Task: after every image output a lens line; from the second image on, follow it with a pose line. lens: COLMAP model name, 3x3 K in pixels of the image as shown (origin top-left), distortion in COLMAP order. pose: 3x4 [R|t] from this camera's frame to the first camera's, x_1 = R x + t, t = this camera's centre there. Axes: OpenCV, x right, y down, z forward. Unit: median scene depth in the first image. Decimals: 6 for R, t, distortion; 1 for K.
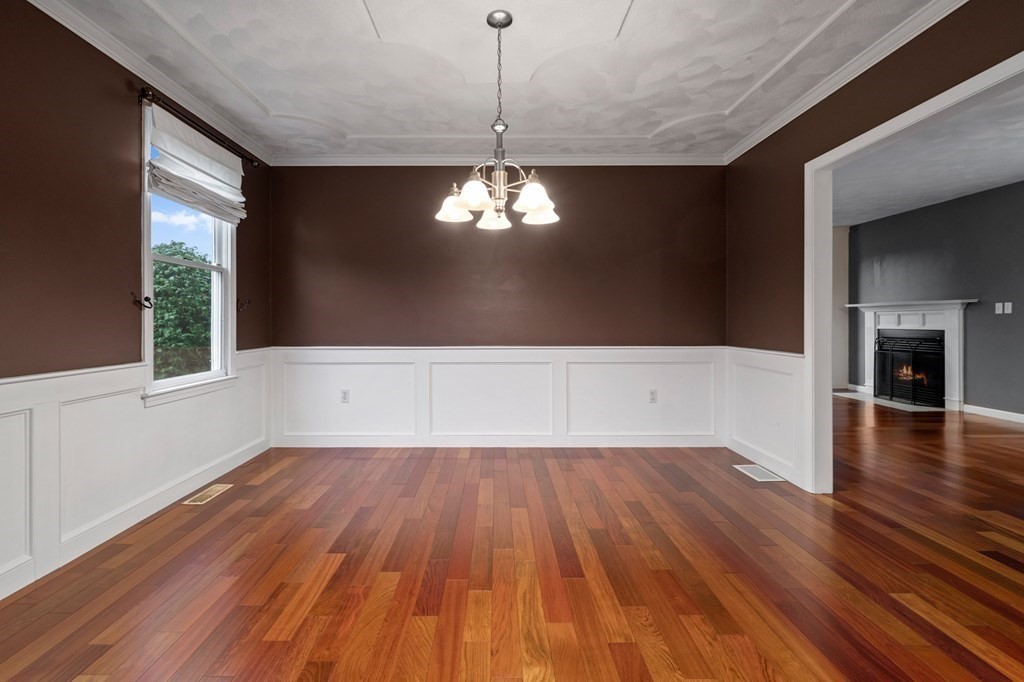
lens RADIAL K [[484.9, 0, 512.9], [0, 484.9, 325.1], [0, 0, 1]] dist [-0.000501, -0.000322]
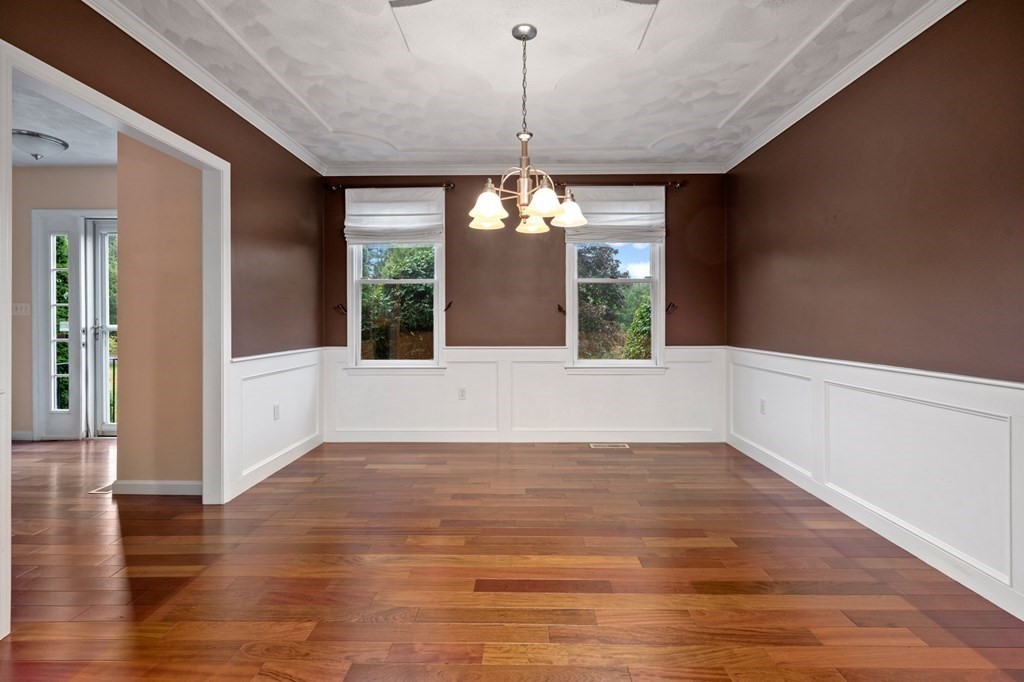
lens RADIAL K [[467.2, 0, 484.6], [0, 467.2, 320.5], [0, 0, 1]] dist [-0.000639, -0.000161]
pose [[-0.091786, 0.003266, -0.995773, 0.879748], [-0.007865, 0.999961, 0.004005, -0.015907], [0.995748, 0.008200, -0.091756, 0.911096]]
